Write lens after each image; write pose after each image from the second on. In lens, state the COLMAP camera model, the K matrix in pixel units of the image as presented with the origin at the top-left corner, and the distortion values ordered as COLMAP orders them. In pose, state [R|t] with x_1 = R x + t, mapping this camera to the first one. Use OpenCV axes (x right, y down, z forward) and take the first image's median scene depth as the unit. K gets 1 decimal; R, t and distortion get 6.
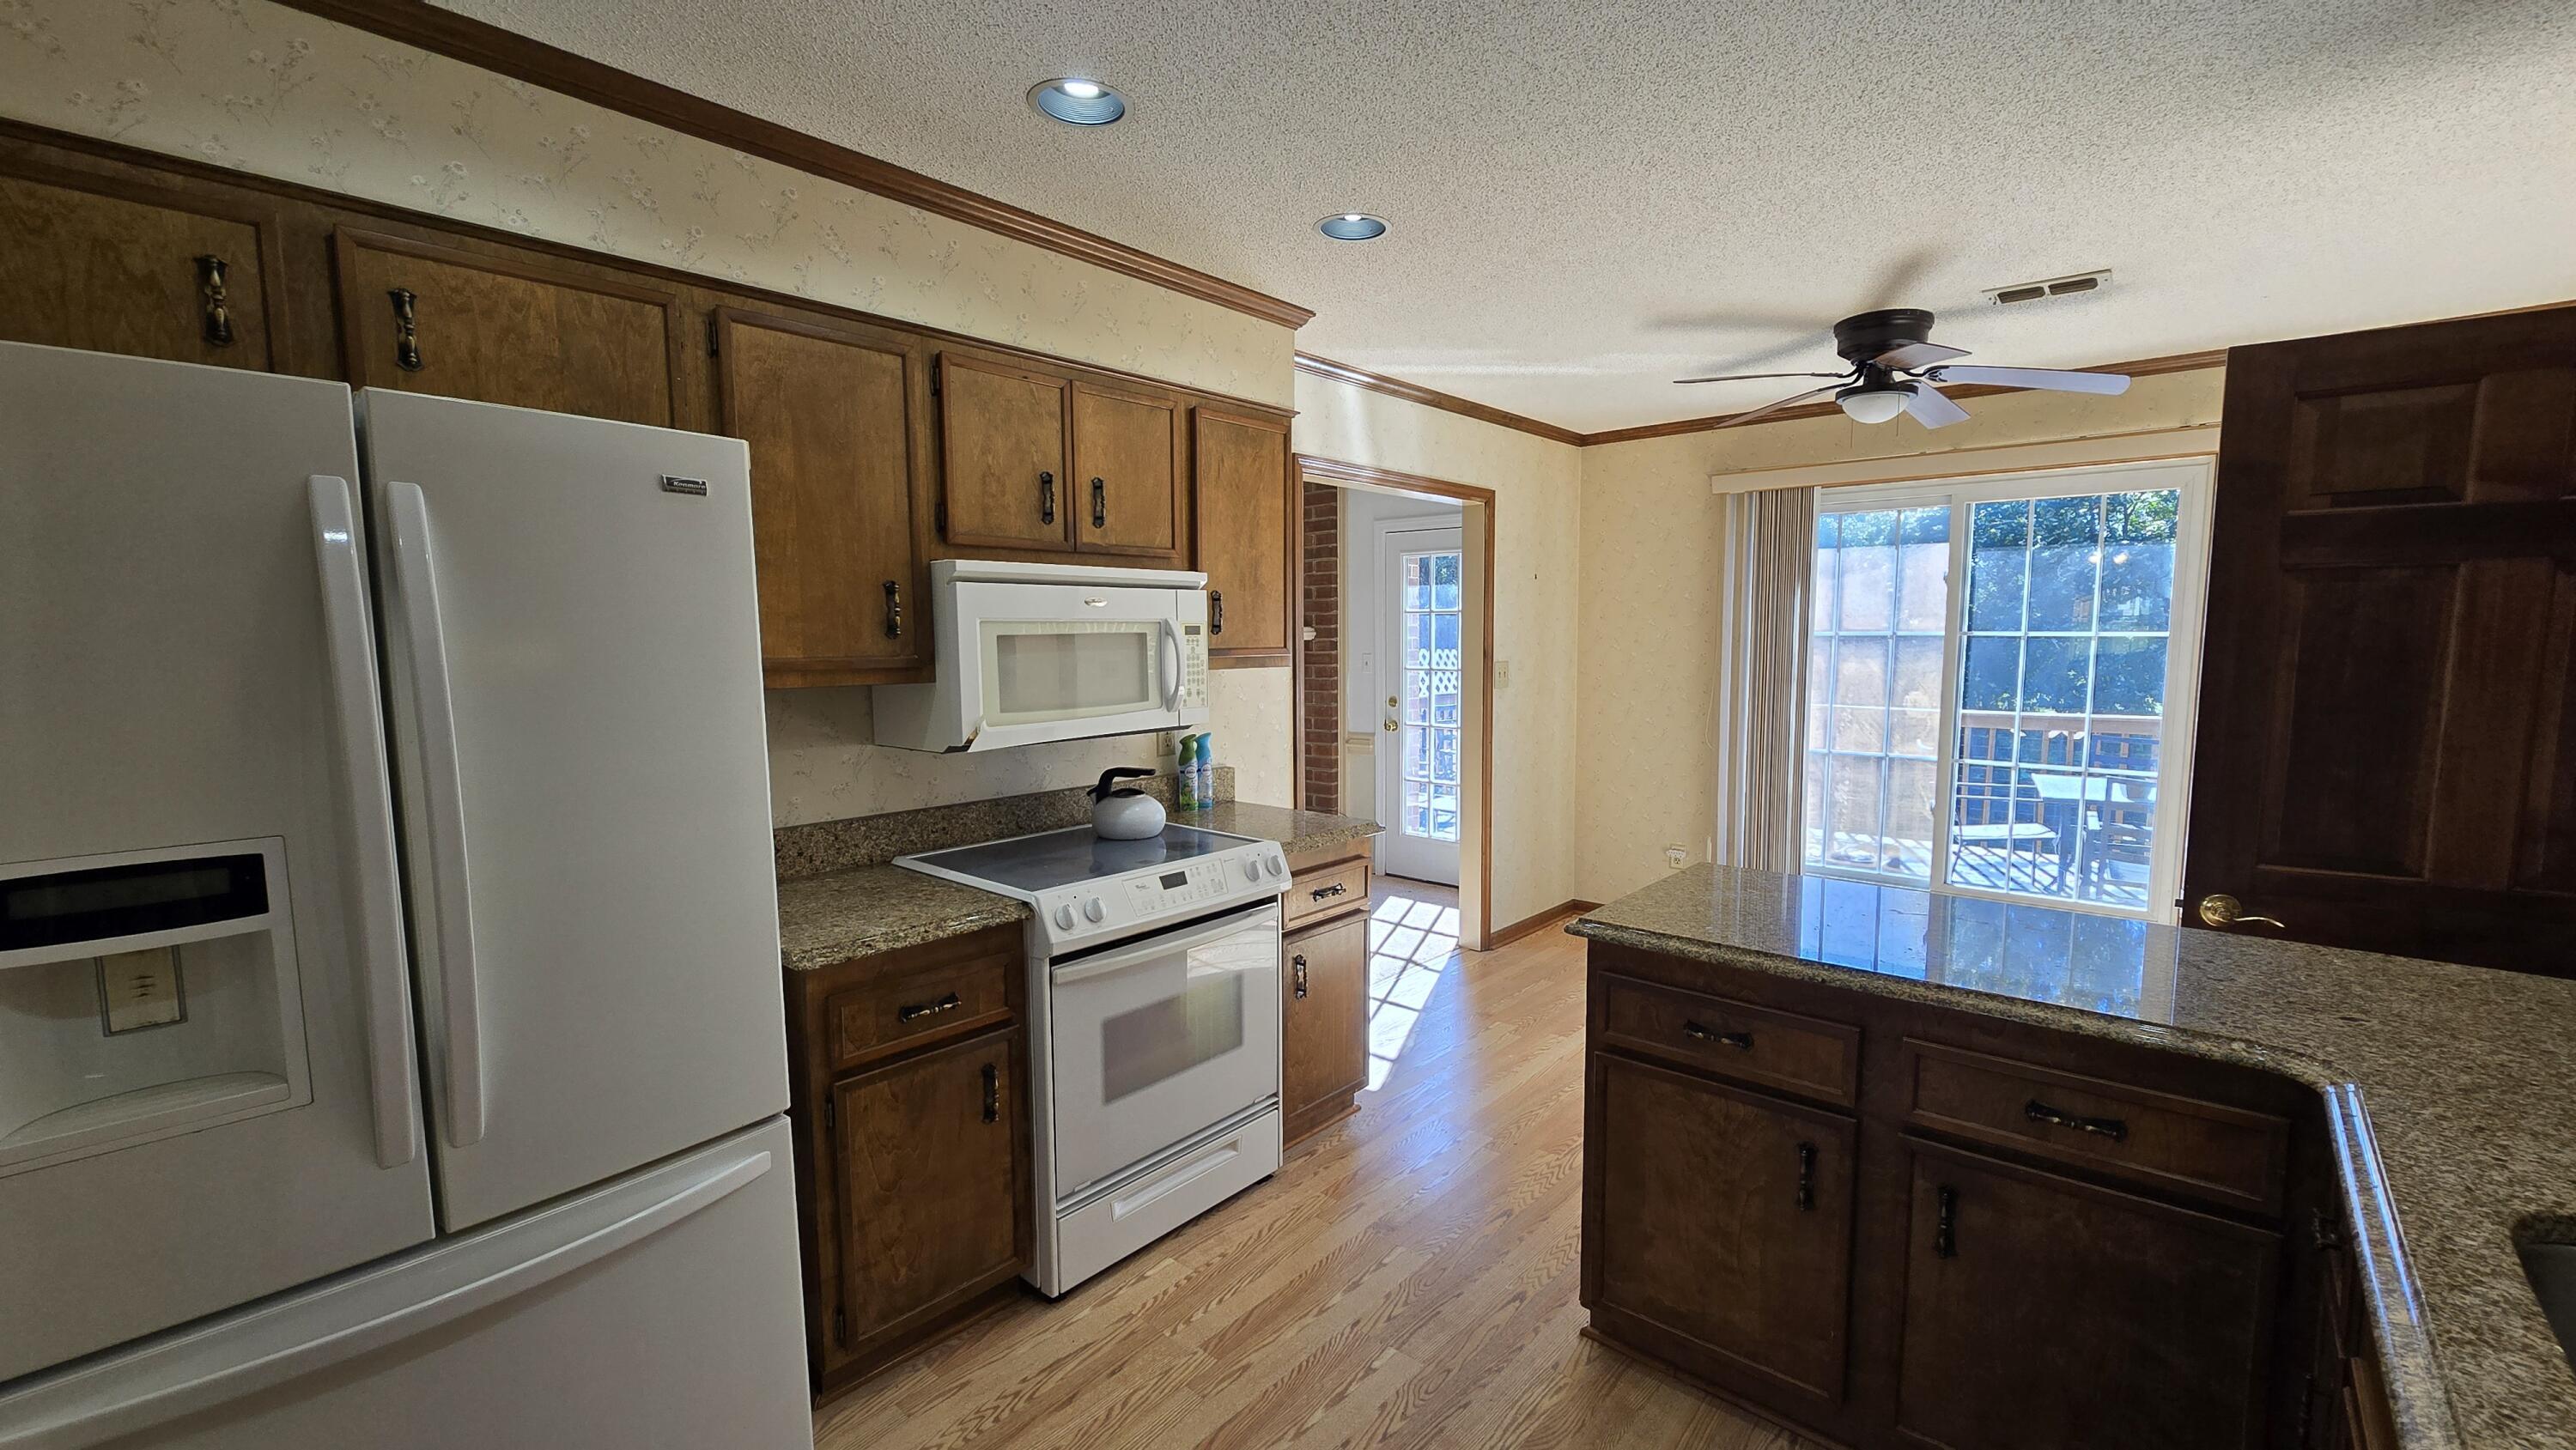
lens RADIAL K [[1061.2, 0, 1348.4], [0, 1061.2, 743.1], [0, 0, 1]] dist [-0.000452, -0.000115]
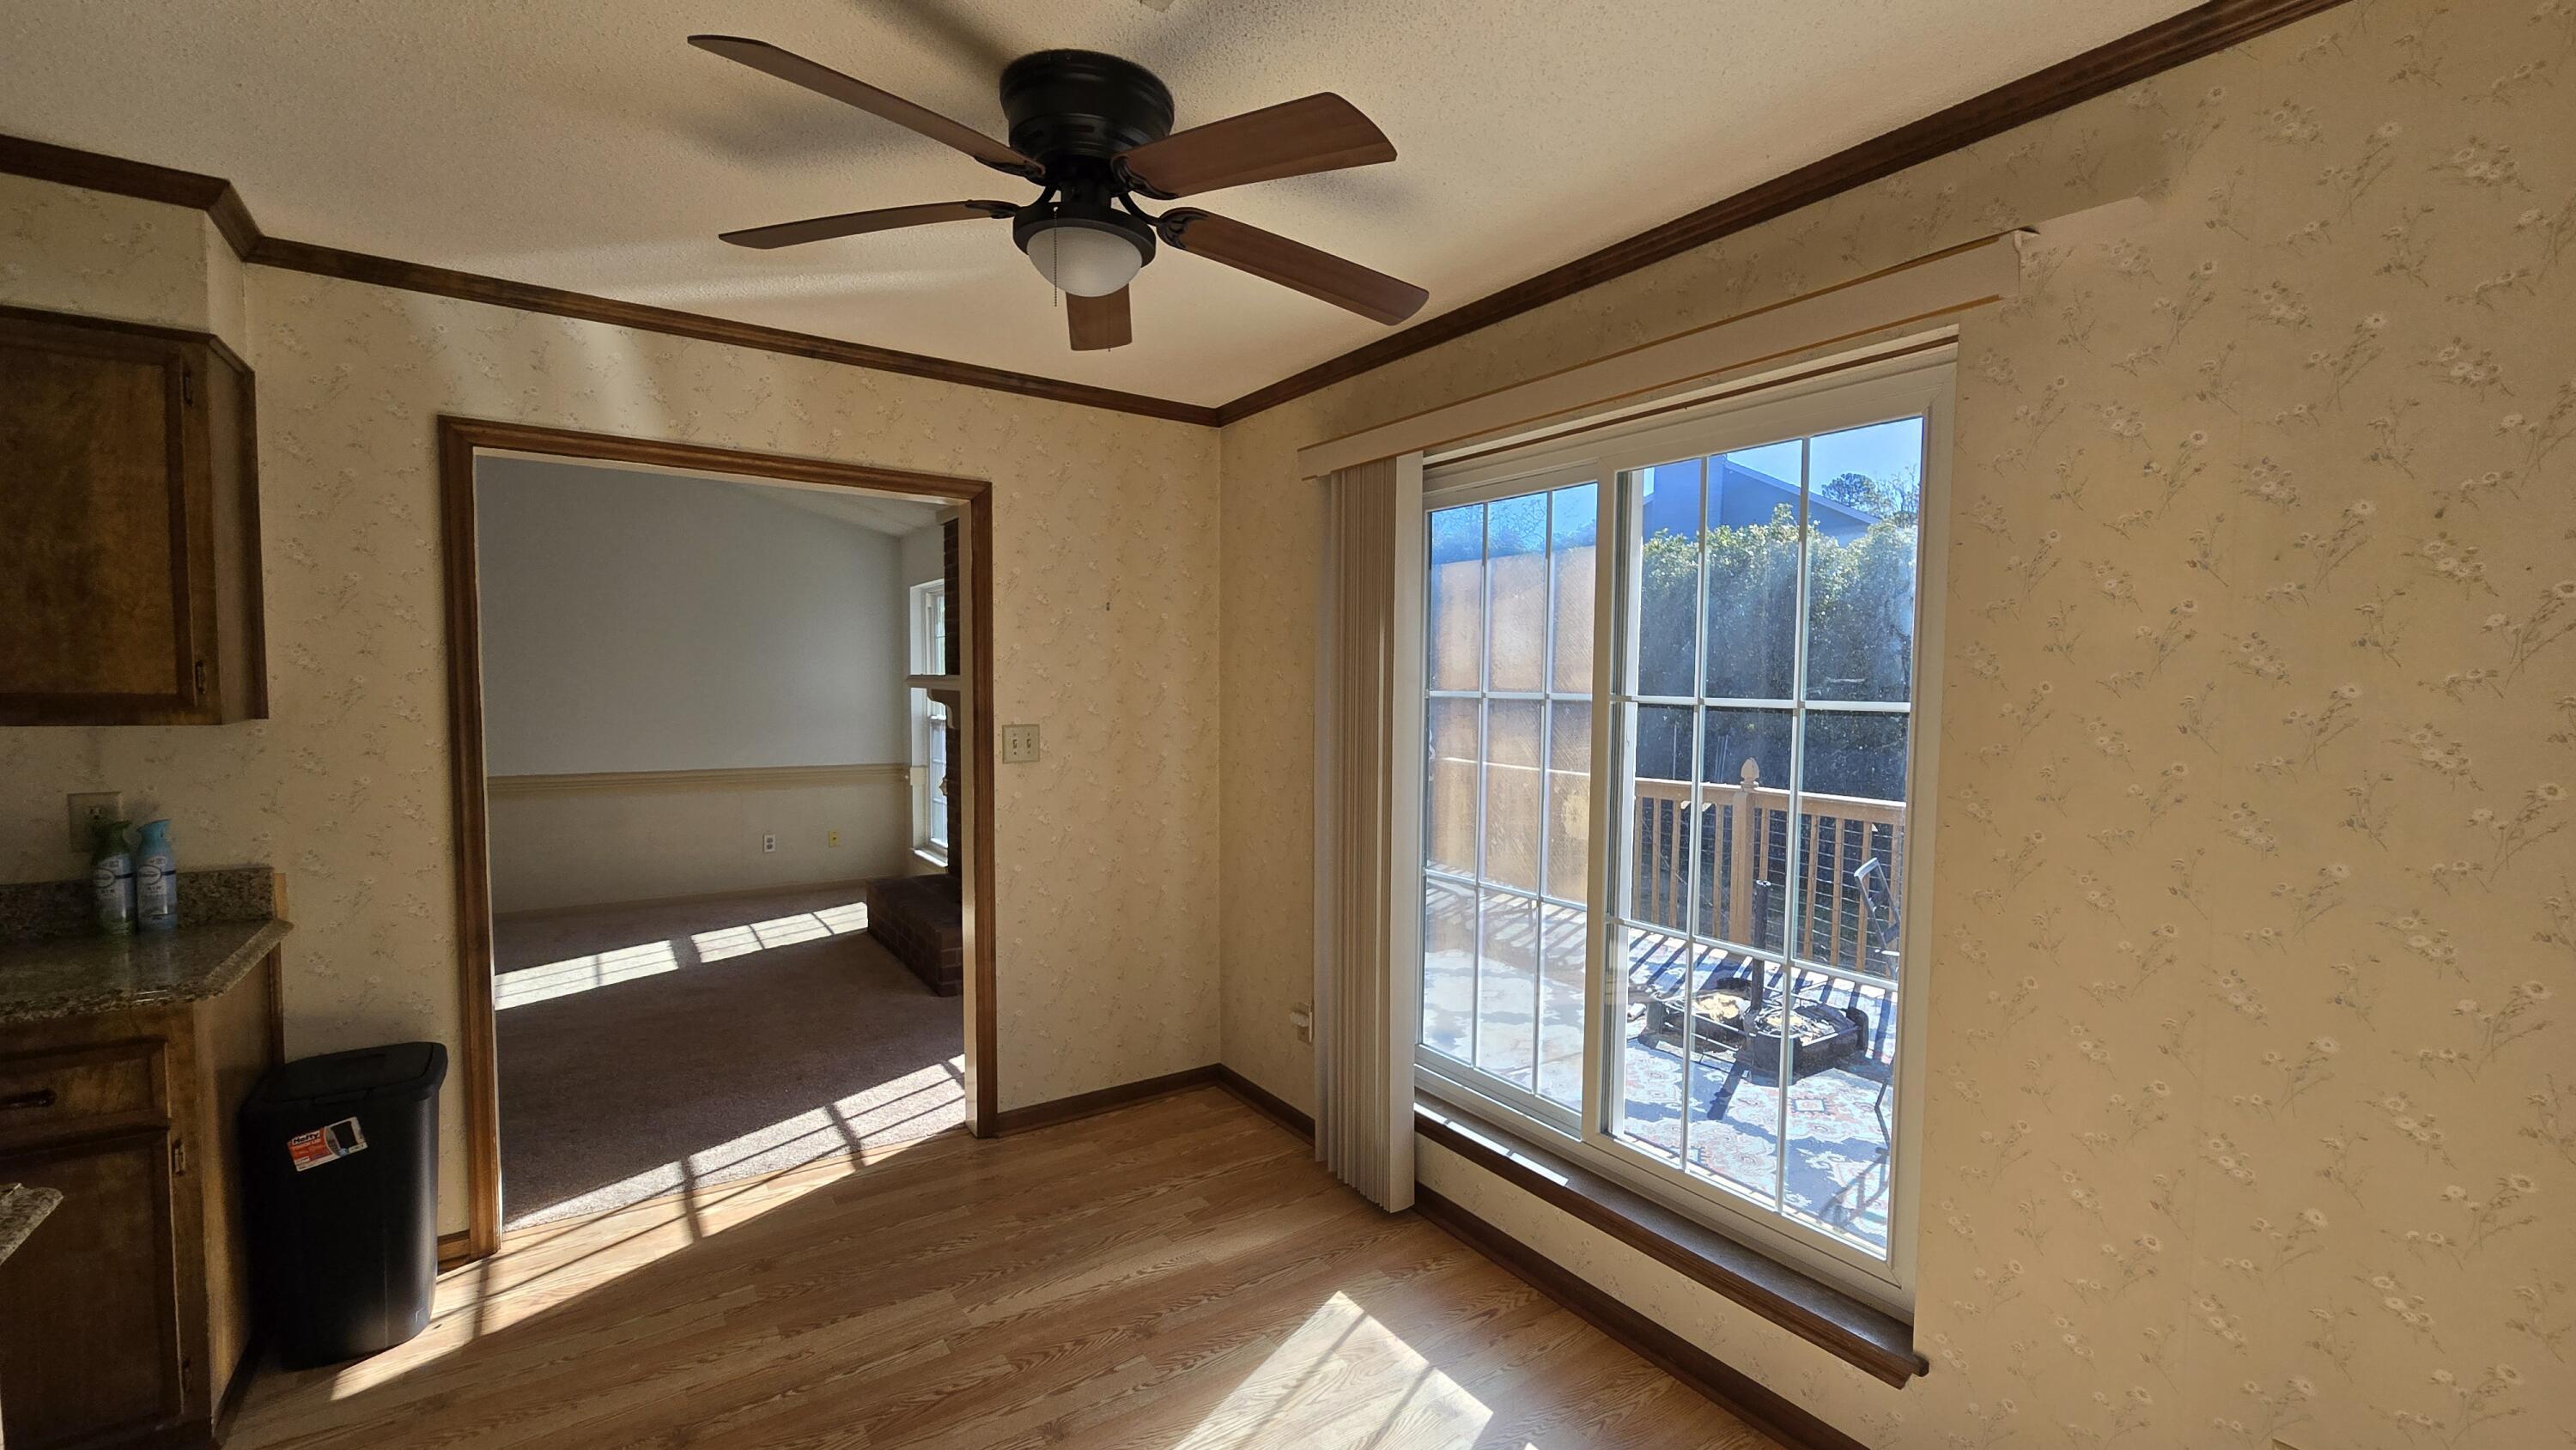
lens RADIAL K [[1052.3, 0, 1304.1], [0, 1052.3, 747.8], [0, 0, 1]] dist [-0.001299, -0.000499]
pose [[0.962047, 0.033060, -0.270873, 0.750064], [-0.045825, 0.998110, -0.040936, -0.061422], [0.269008, 0.051795, 0.961744, 0.553734]]
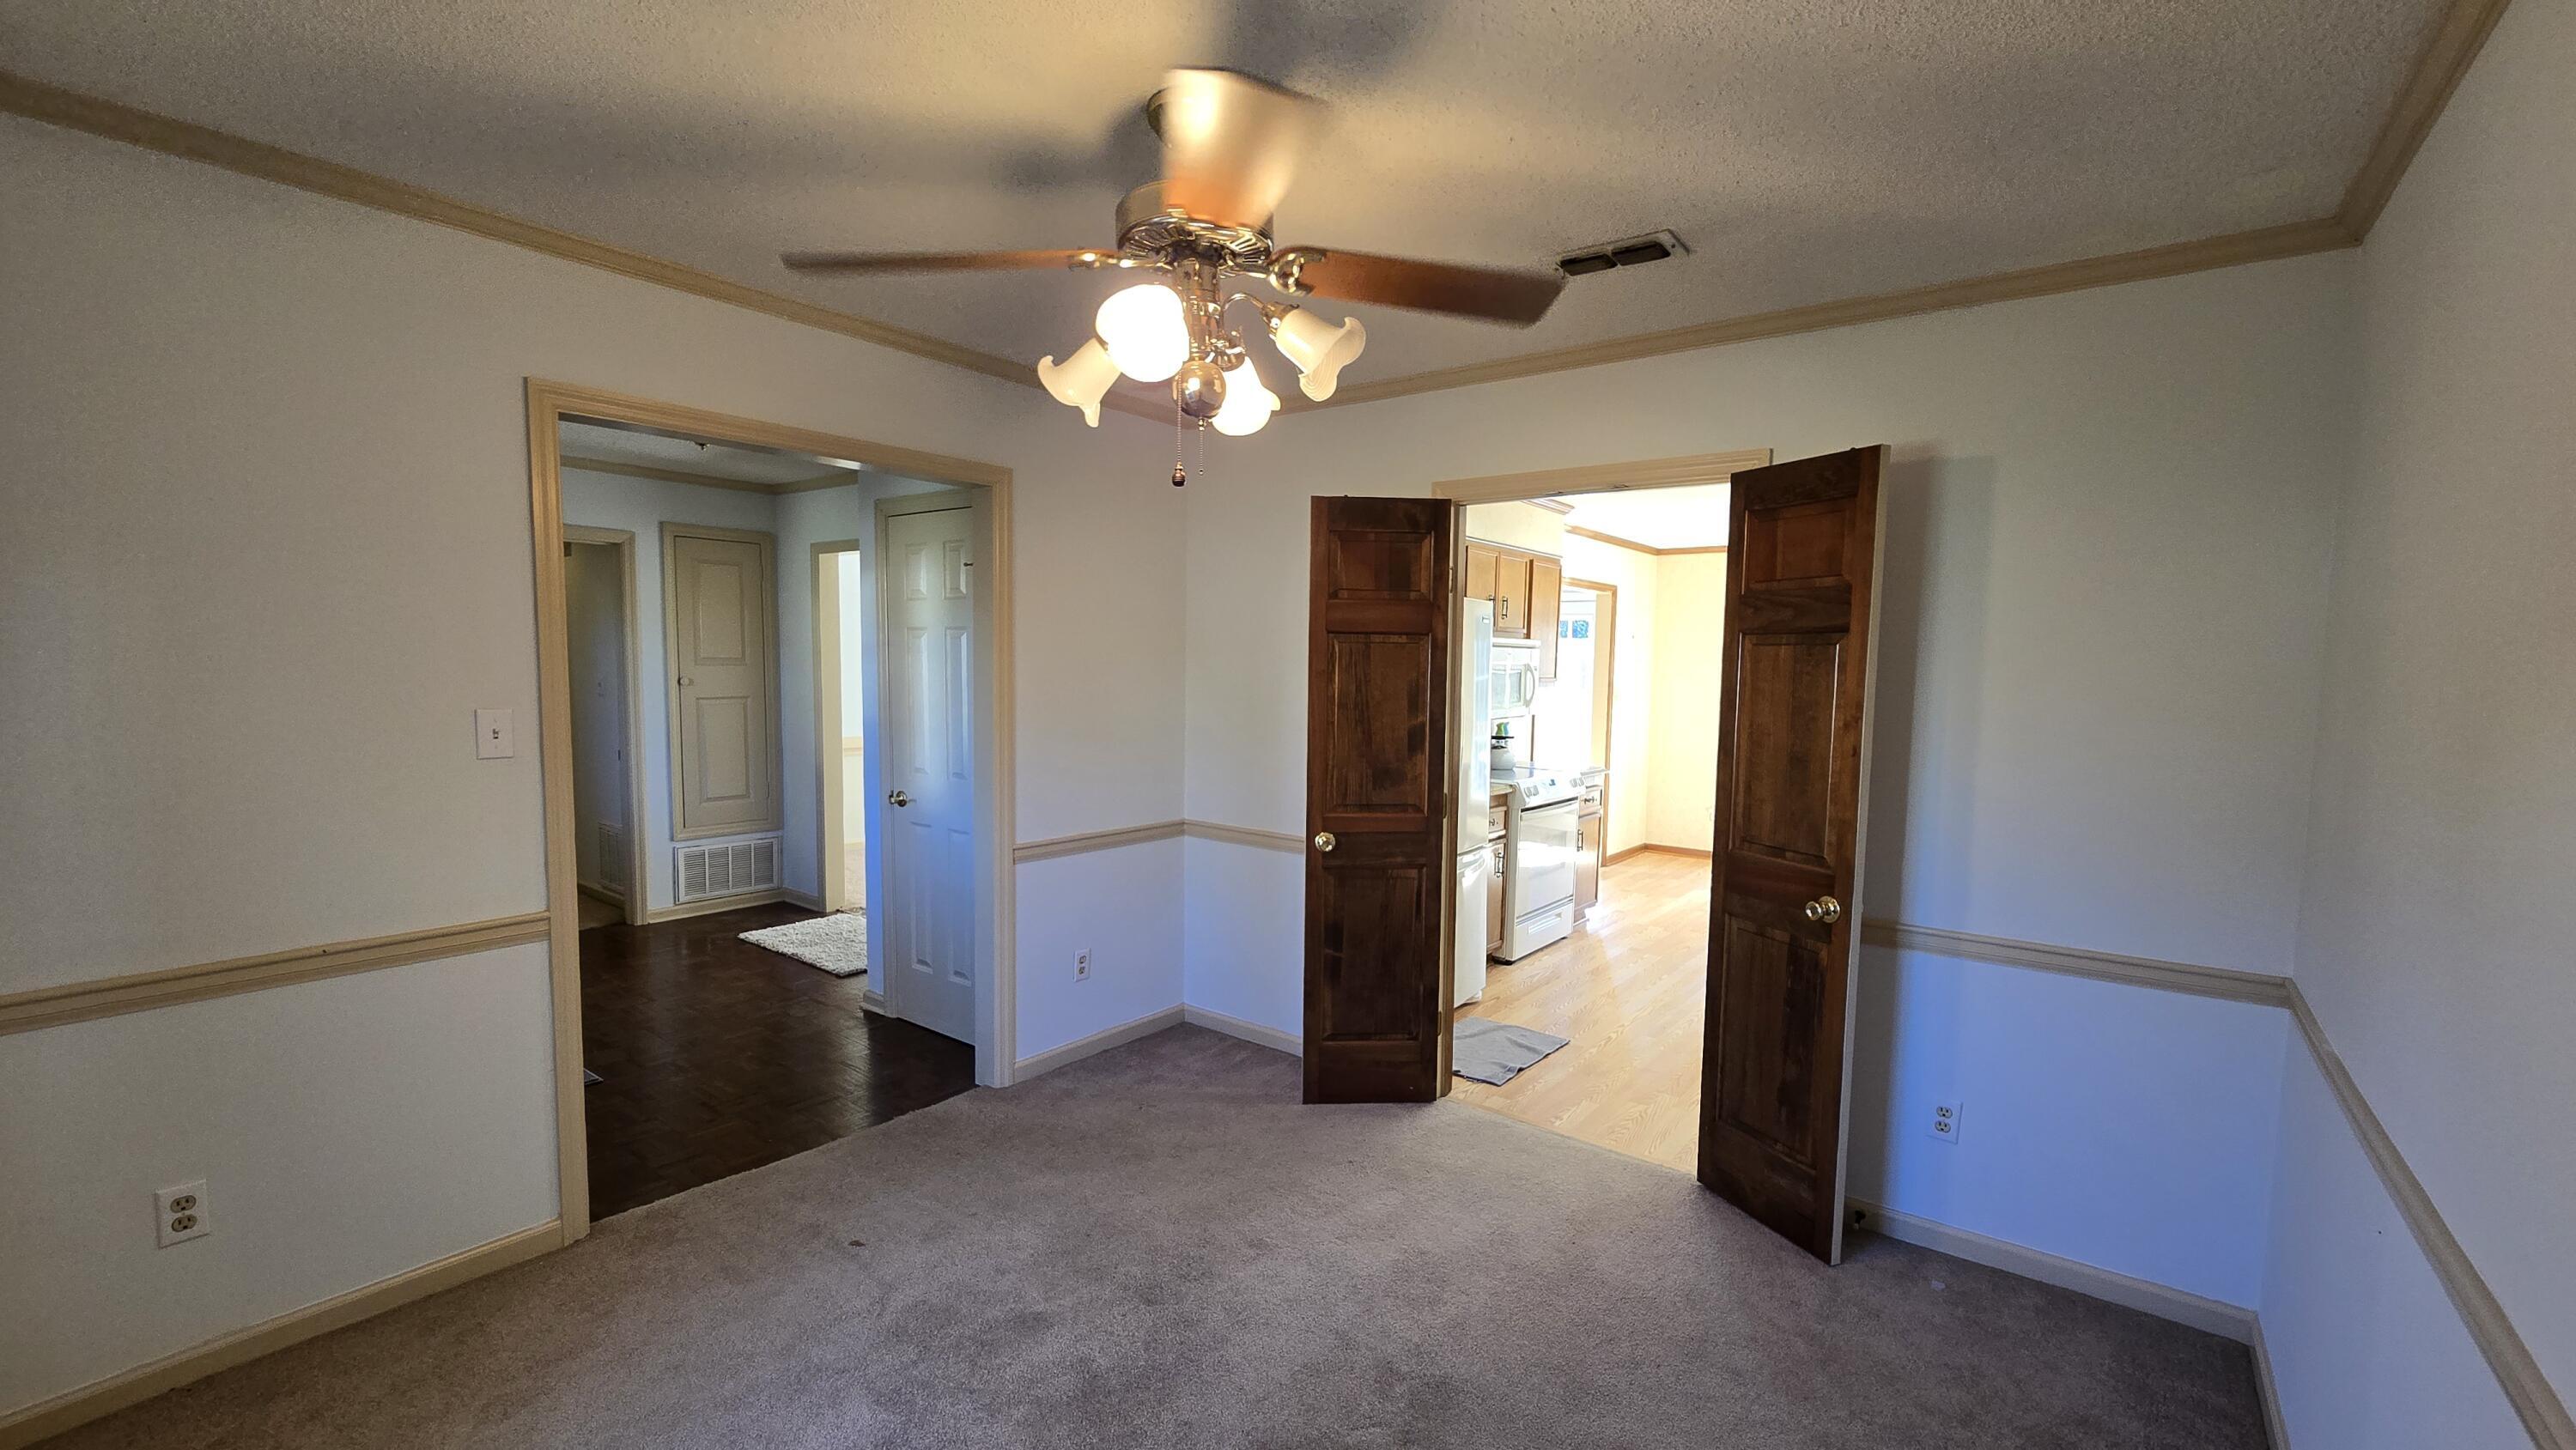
lens RADIAL K [[1052.3, 0, 1304.1], [0, 1052.3, 747.8], [0, 0, 1]] dist [-0.001299, -0.000499]
pose [[0.999481, 0.017133, 0.027291, -0.552688], [-0.016505, 0.999598, -0.023051, 0.084839], [-0.027675, 0.022588, 0.999362, -0.880506]]
